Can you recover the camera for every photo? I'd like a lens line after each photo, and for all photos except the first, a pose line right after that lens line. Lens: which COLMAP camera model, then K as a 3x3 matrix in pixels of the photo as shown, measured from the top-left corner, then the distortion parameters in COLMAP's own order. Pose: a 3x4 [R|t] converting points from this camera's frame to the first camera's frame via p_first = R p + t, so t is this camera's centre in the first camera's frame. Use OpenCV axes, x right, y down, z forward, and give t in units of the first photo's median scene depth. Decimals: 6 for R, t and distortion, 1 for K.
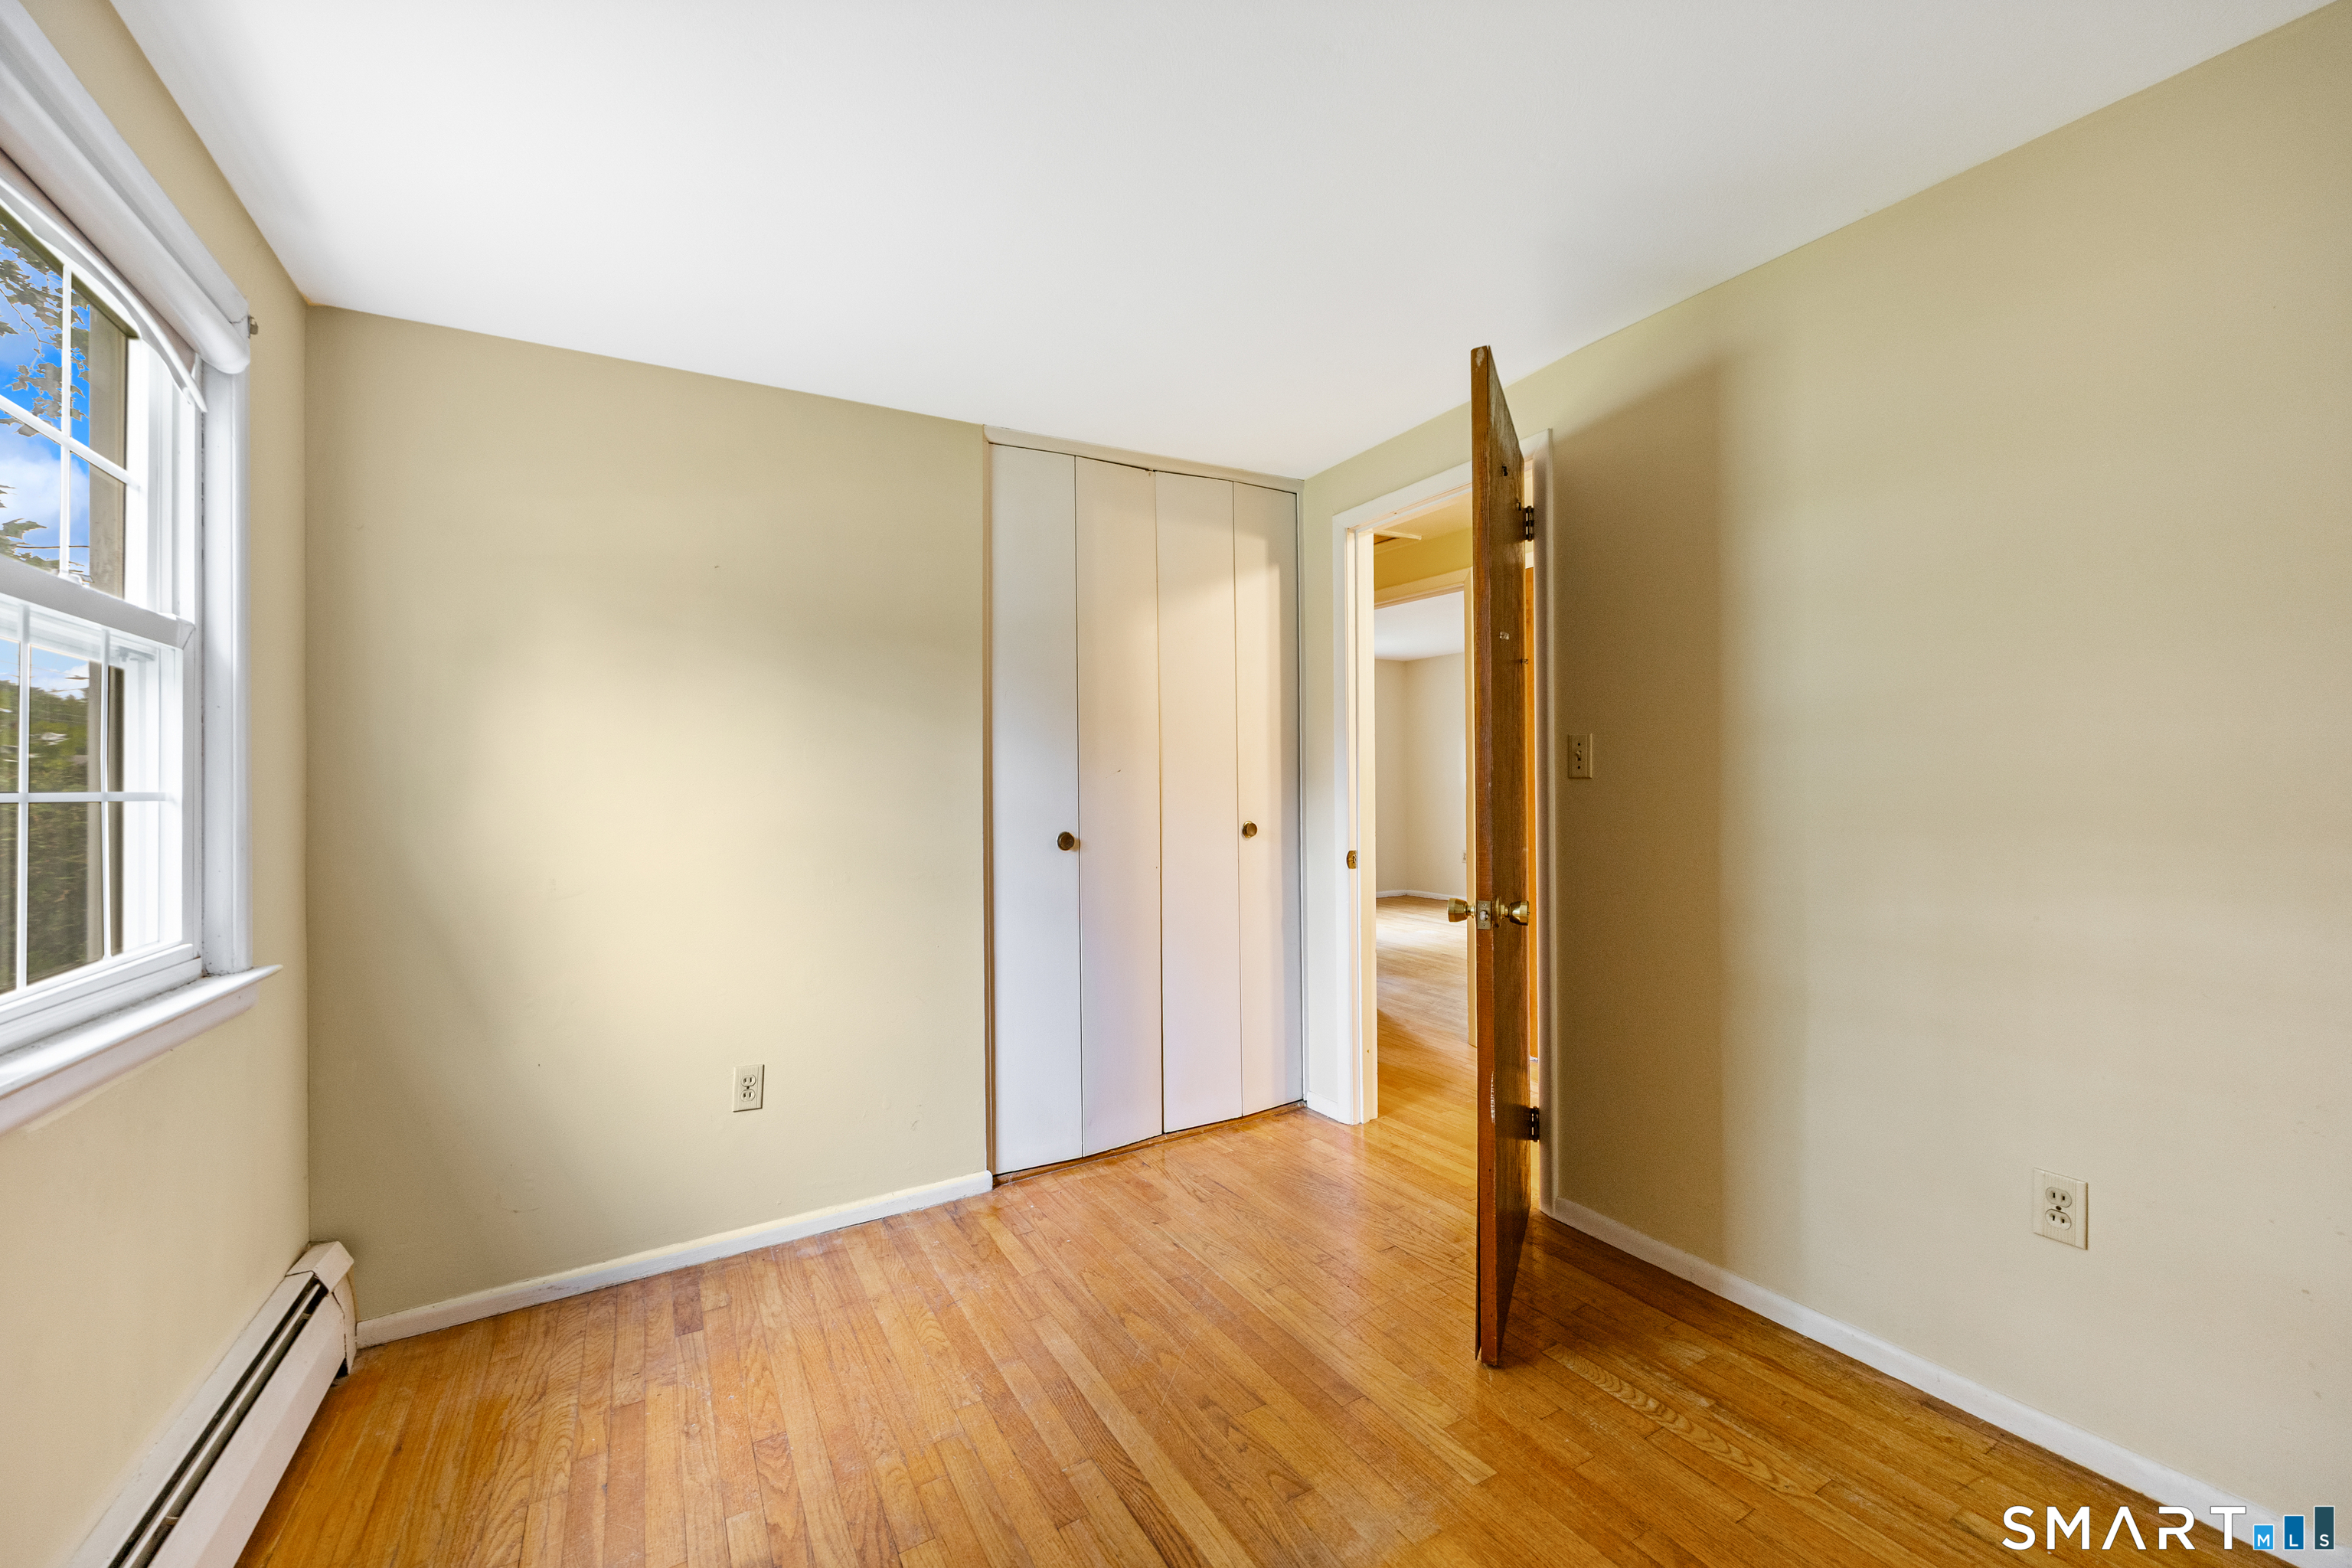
lens RADIAL K [[926.5, 0, 1176.0], [0, 926.5, 784.0], [0, 0, 1]] dist [0.000370, 0.000043]
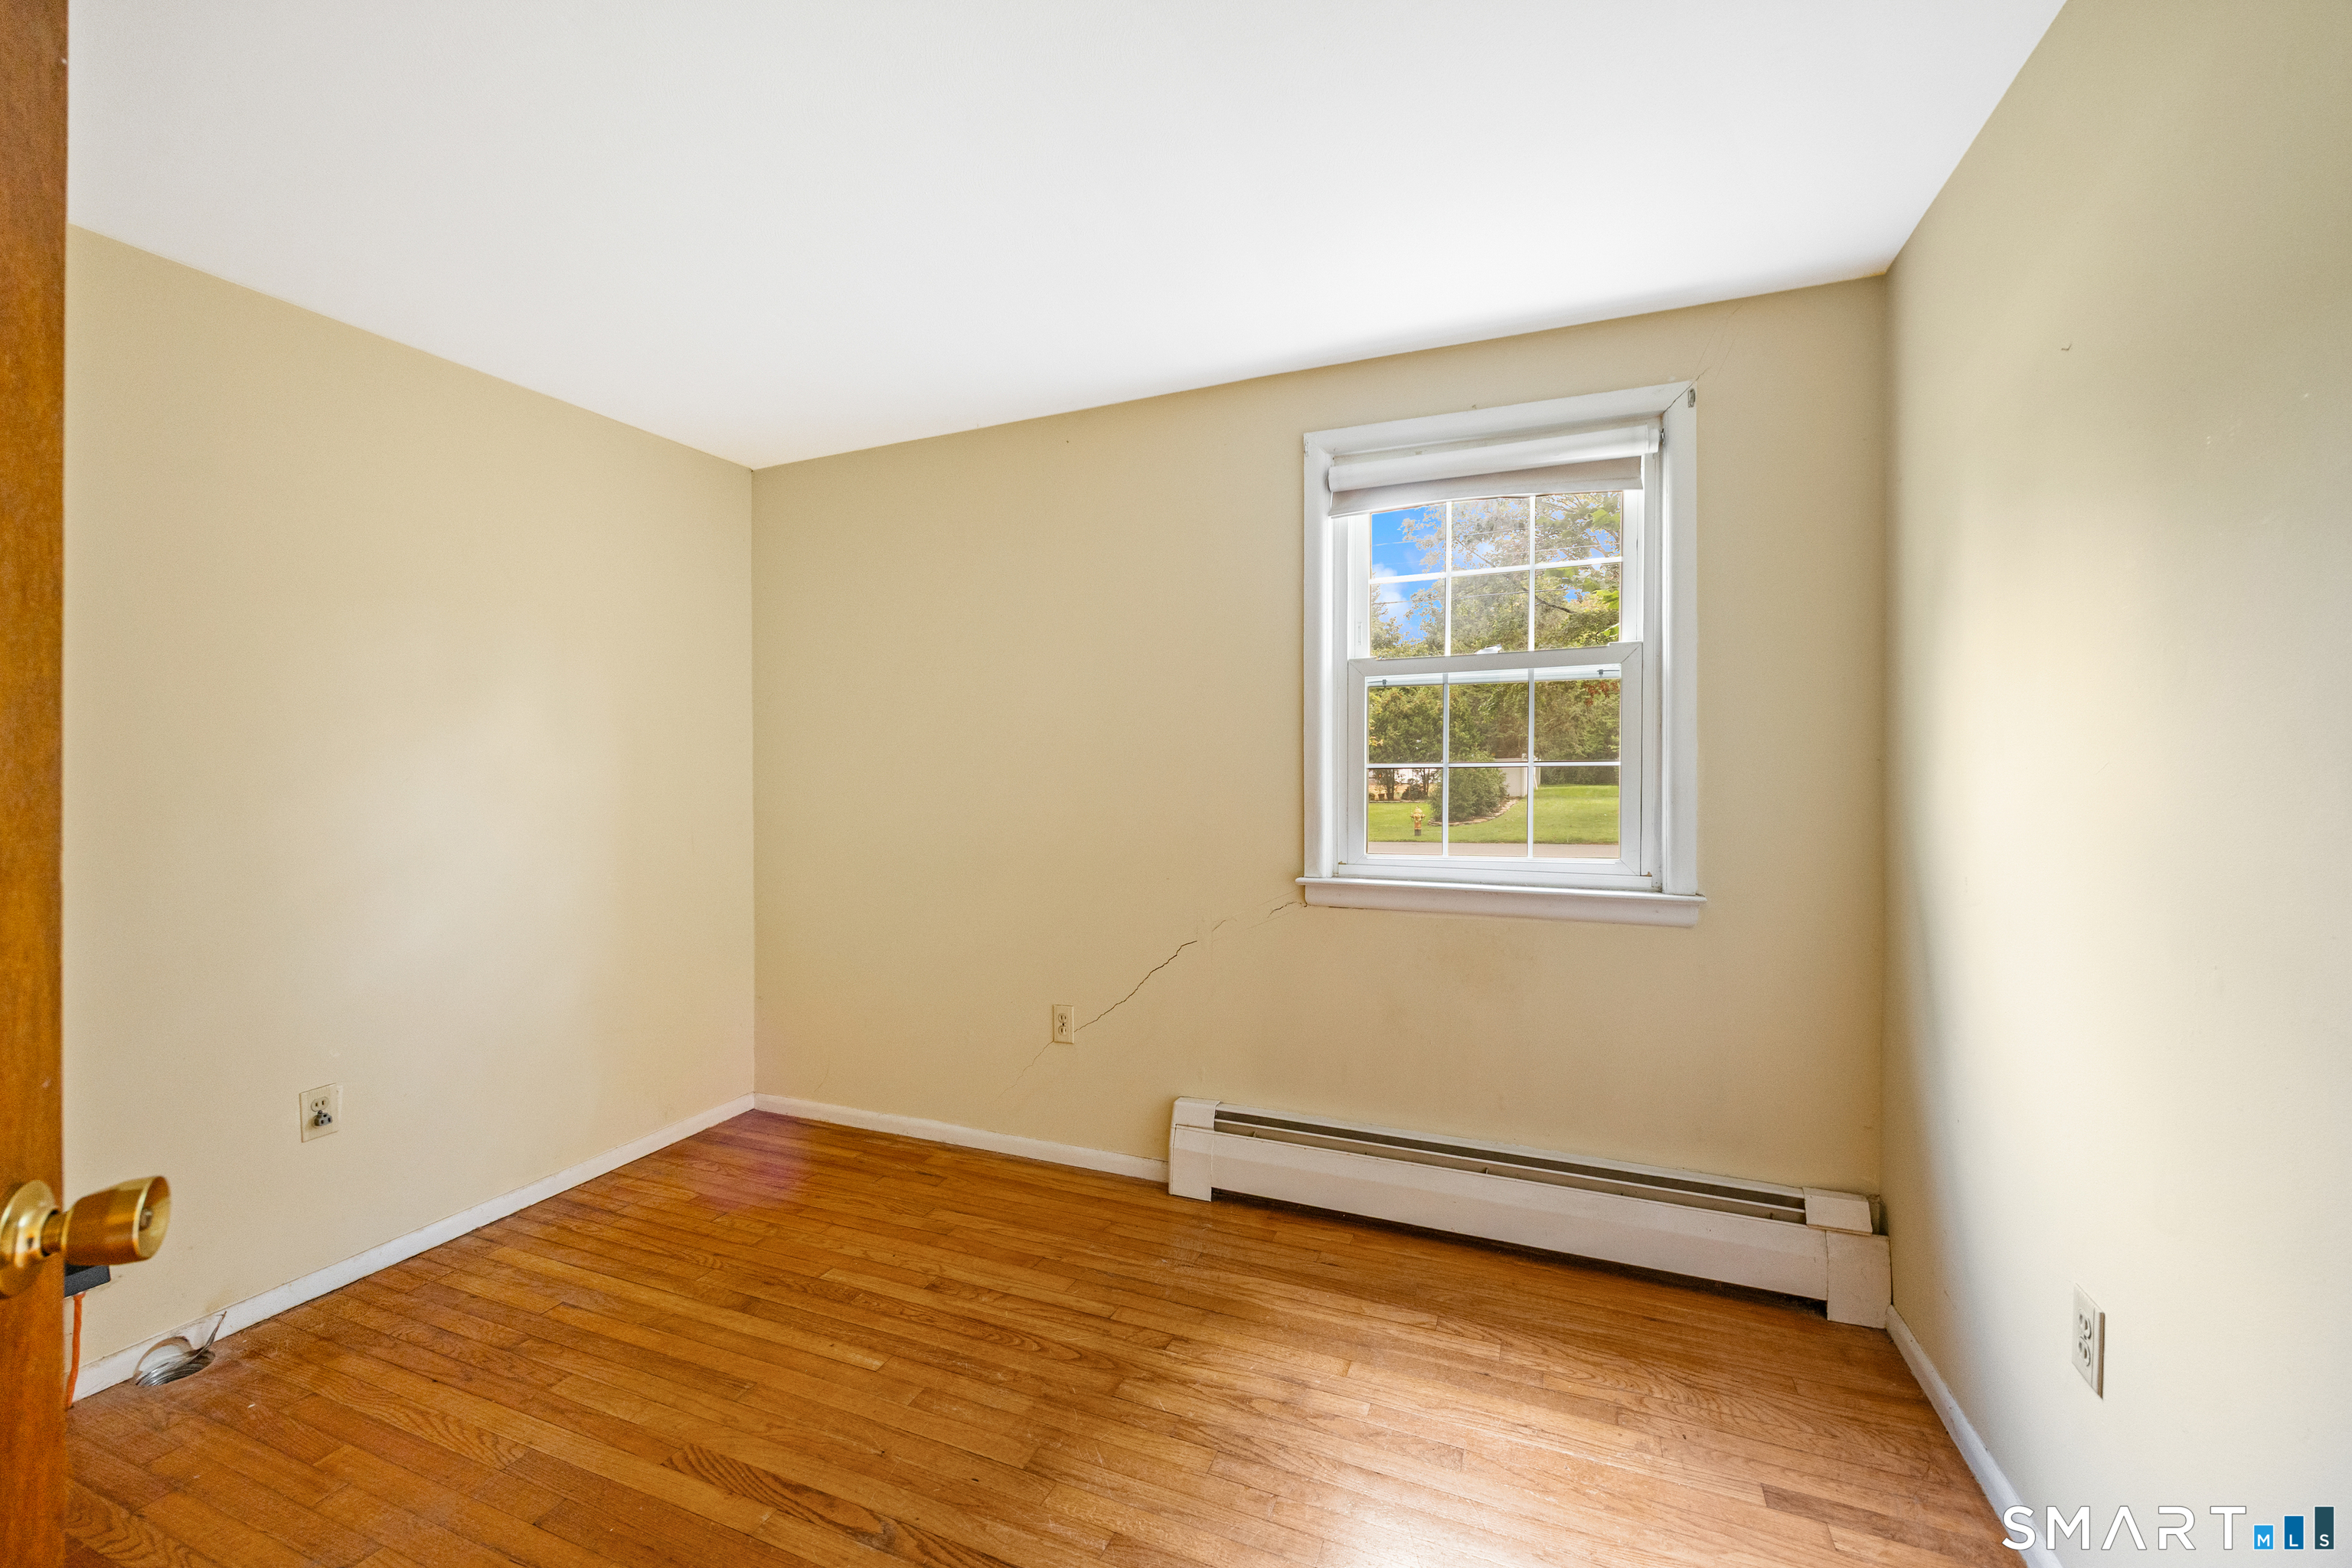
lens RADIAL K [[929.4, 0, 1167.9], [0, 929.4, 731.4], [0, 0, 1]] dist [0.000762, 0.000141]
pose [[-0.789742, 0.004897, -0.613420, 0.393304], [0.025862, 0.999345, -0.025318, -0.018152], [0.612894, -0.035859, -0.789351, 1.679838]]
